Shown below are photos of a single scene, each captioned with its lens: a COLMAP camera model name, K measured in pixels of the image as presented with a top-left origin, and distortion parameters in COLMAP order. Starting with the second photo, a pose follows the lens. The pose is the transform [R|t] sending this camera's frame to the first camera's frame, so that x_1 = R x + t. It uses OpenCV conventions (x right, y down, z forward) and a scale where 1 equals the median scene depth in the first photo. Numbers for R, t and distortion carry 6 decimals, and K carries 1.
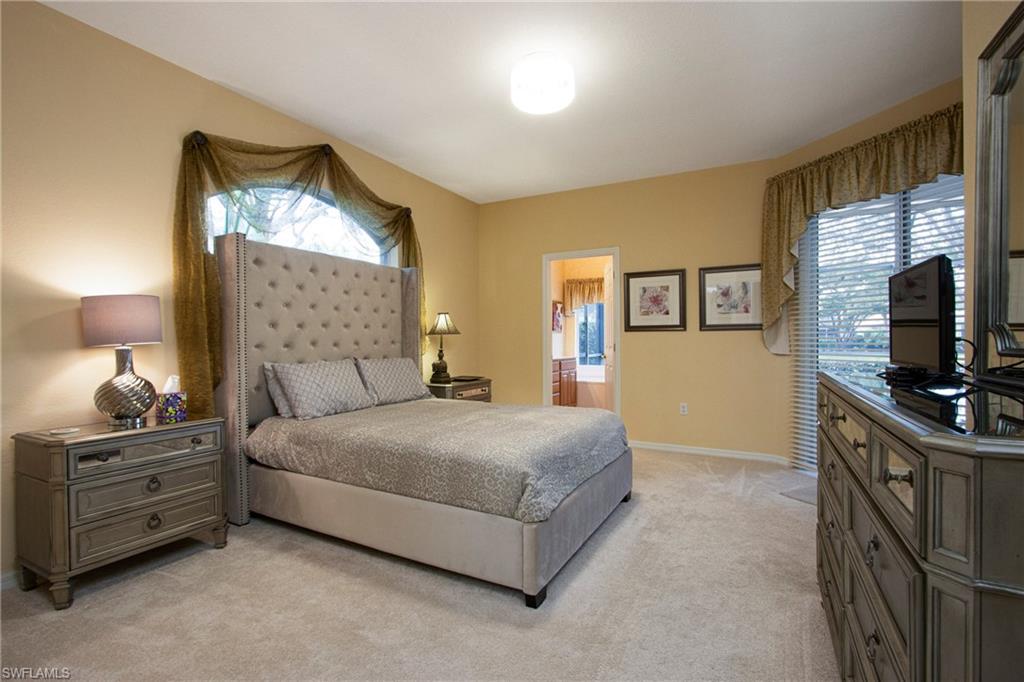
lens RADIAL K [[477.4, 0, 511.6], [0, 477.4, 343.3], [0, 0, 1]] dist [-0.014028, 0.002064]
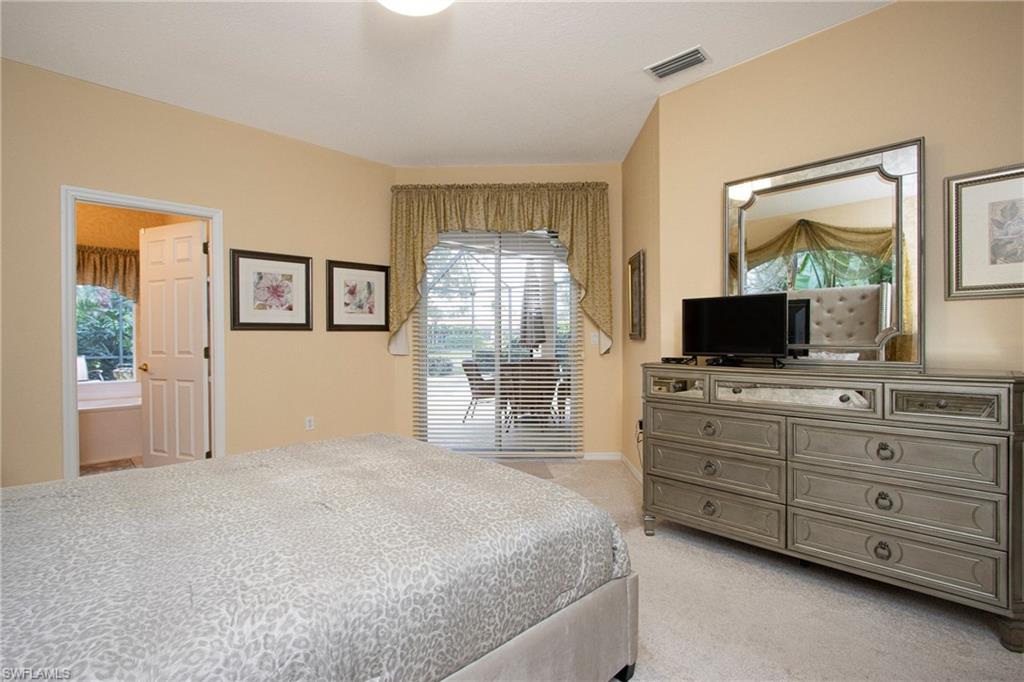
lens RADIAL K [[477.4, 0, 506.0], [0, 477.4, 340.2], [0, 0, 1]] dist [-0.014028, 0.002064]
pose [[0.311772, -0.000020, 0.950157, -0.342232], [0.010890, 0.999934, -0.003552, -0.002803], [-0.950094, 0.011454, 0.311752, 0.418953]]
